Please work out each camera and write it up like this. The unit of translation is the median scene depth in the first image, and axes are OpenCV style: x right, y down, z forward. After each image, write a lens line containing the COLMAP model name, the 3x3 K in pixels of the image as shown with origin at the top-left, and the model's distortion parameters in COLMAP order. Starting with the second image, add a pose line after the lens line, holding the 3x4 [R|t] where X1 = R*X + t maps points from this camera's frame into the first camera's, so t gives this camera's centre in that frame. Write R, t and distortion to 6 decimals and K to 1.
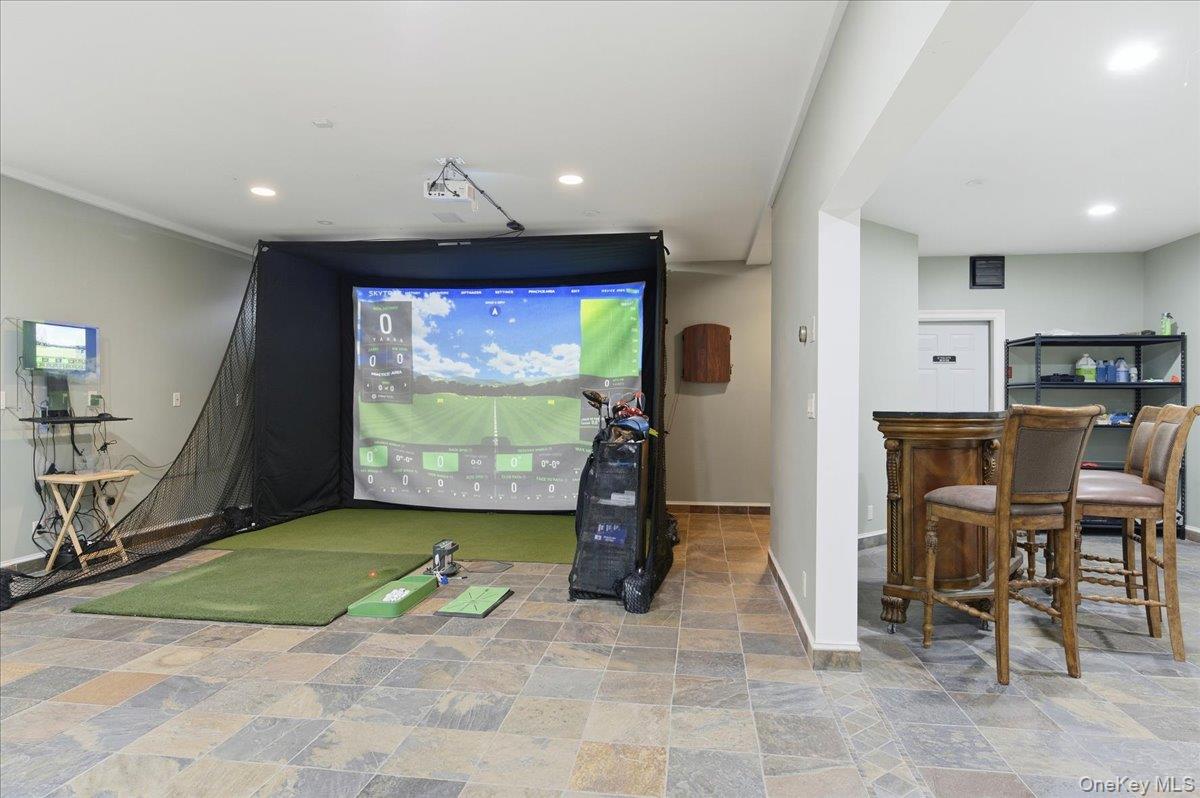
lens RADIAL K [[677.7, 0, 599.4], [0, 677.7, 388.9], [0, 0, 1]] dist [0.000782, 0.000258]
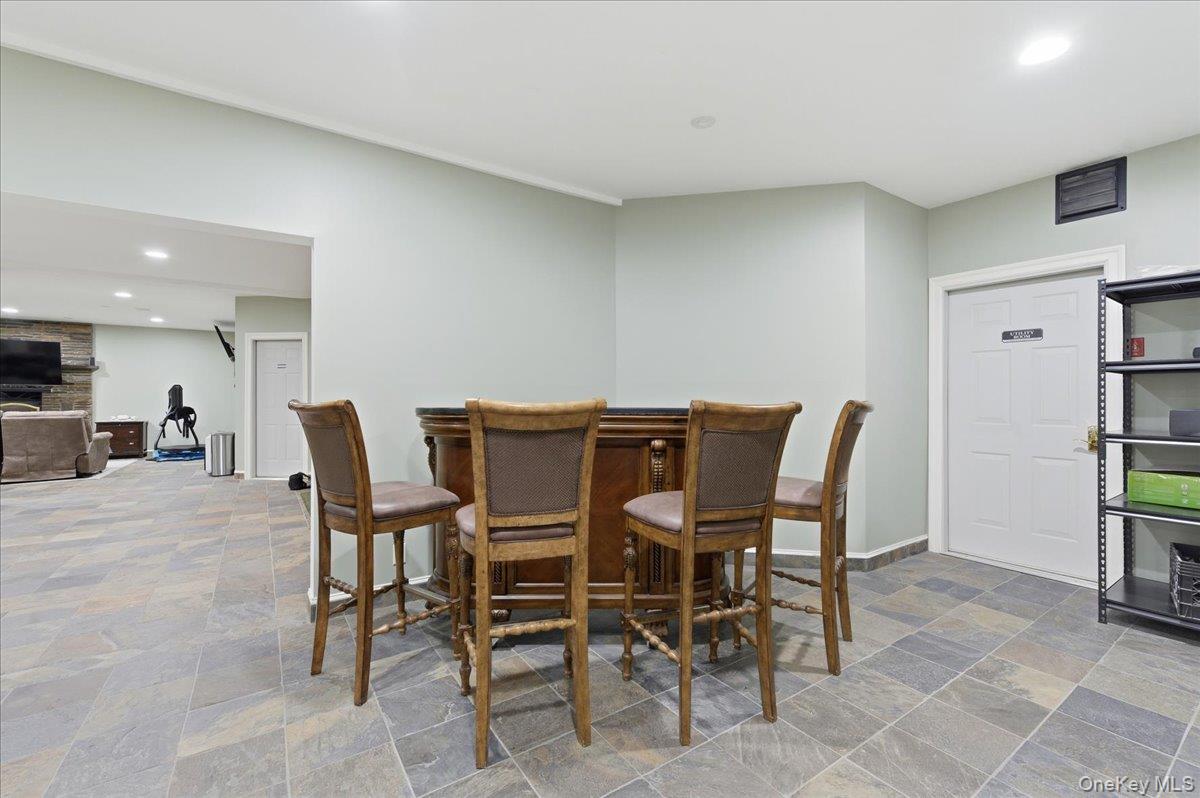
lens RADIAL K [[504.1, 0, 600.0], [0, 504.1, 399.0], [0, 0, 1]] dist [0.000295, 0.000150]
pose [[0.672900, -0.000370, -0.739733, 0.698477], [0.017294, 0.999734, 0.015232, 0.006789], [0.739531, -0.023043, 0.672728, 0.392313]]
